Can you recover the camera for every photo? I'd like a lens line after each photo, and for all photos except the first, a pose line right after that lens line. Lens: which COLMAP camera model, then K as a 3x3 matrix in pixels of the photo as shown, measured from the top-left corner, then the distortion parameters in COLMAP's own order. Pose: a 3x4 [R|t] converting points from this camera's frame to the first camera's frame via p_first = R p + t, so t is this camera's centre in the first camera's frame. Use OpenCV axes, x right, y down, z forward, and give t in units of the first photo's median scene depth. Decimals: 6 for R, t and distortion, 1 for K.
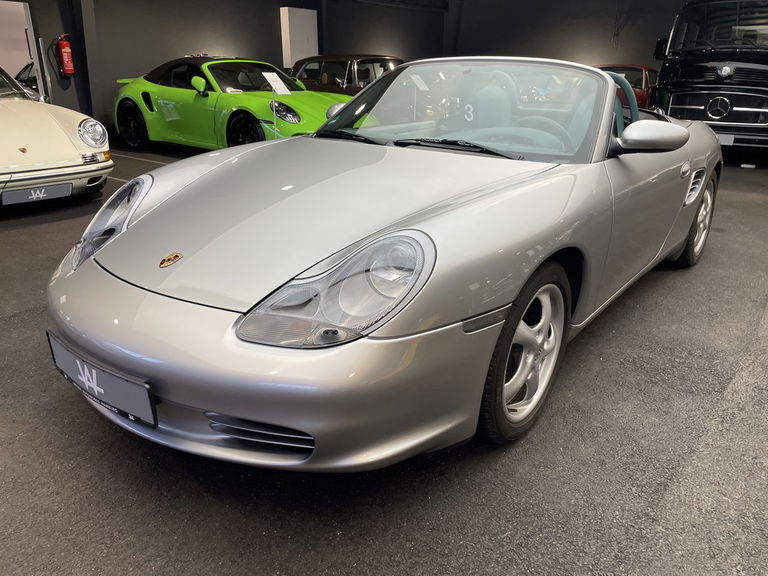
lens RADIAL K [[581.9, 0, 382.1], [0, 581.9, 285.1], [0, 0, 1]] dist [0.076798, -0.098868]
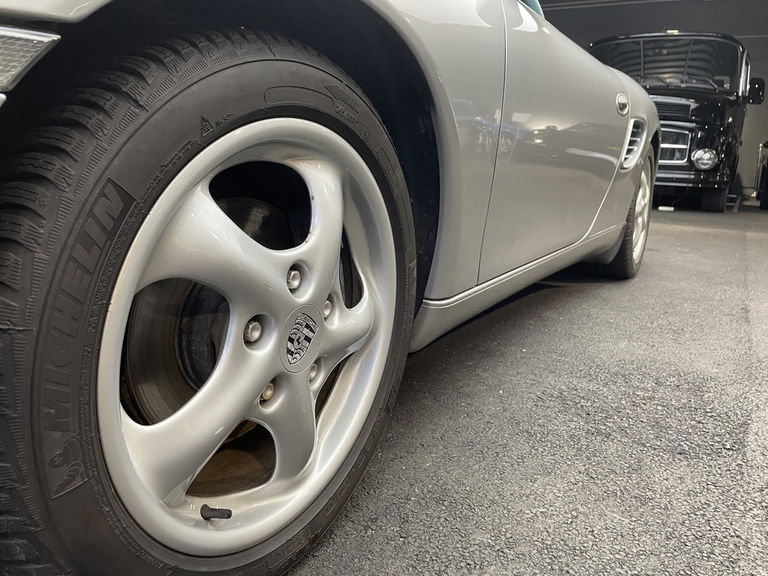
lens RADIAL K [[581.9, 0, 382.1], [0, 581.9, 285.1], [0, 0, 1]] dist [0.076798, -0.098868]
pose [[0.991944, 0.012846, 0.126025, 0.193336], [0.004783, 0.990338, -0.138595, 0.097486], [-0.126587, 0.138081, 0.982298, 0.470628]]
